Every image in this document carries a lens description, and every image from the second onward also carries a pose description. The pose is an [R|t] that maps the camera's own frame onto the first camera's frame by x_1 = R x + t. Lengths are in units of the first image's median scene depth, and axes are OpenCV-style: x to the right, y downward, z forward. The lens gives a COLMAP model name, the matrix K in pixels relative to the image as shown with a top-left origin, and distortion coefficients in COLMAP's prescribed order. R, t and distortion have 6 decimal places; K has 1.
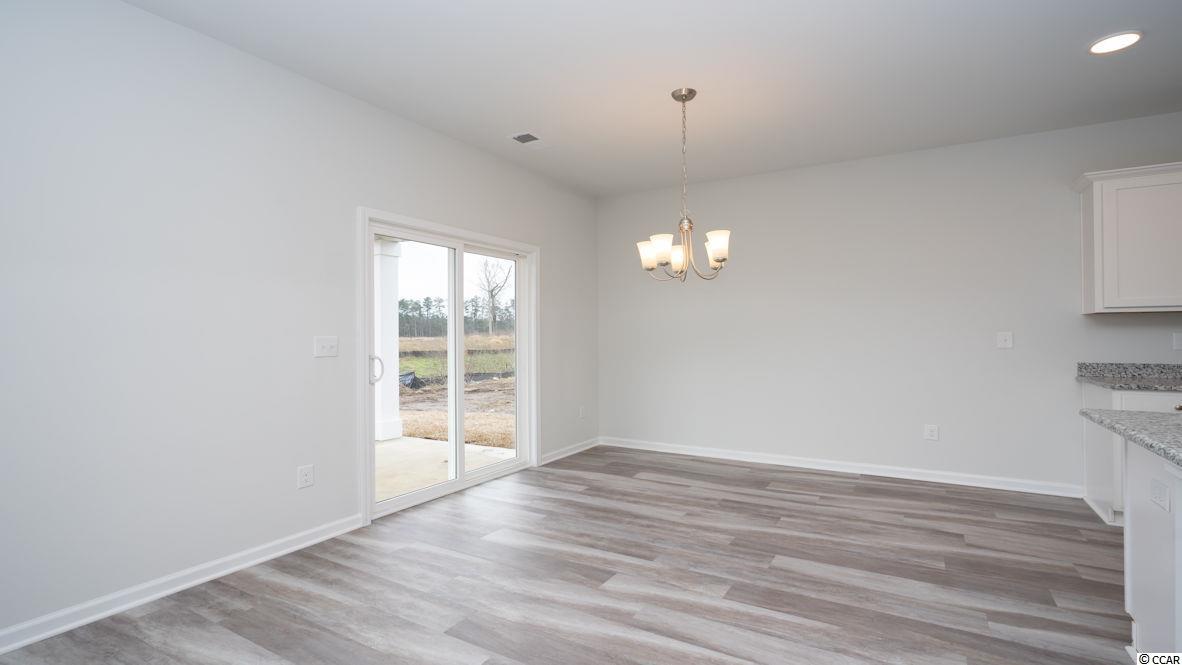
lens RADIAL K [[521.8, 0, 614.2], [0, 521.8, 330.3], [0, 0, 1]] dist [-0.010849, 0.000998]
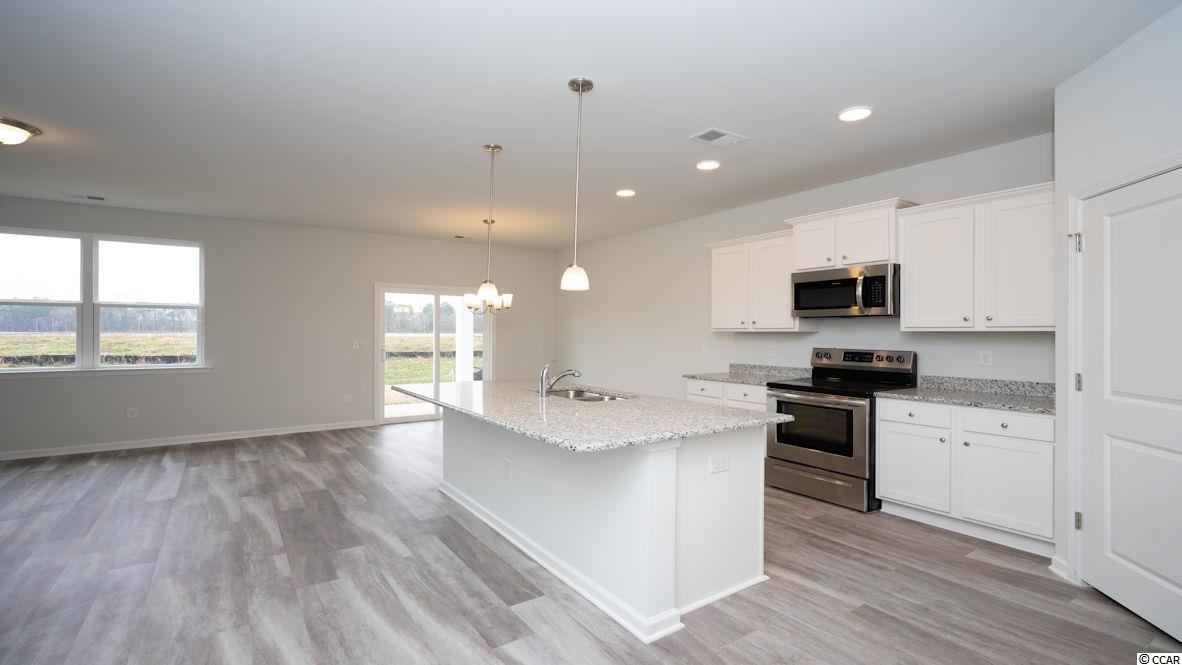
lens RADIAL K [[521.8, 0, 614.2], [0, 521.8, 330.3], [0, 0, 1]] dist [-0.010849, 0.000998]
pose [[0.908374, 0.008030, -0.418081, 1.325652], [-0.007703, 0.999967, 0.002468, -0.041627], [0.418087, 0.000978, 0.908407, -0.579130]]
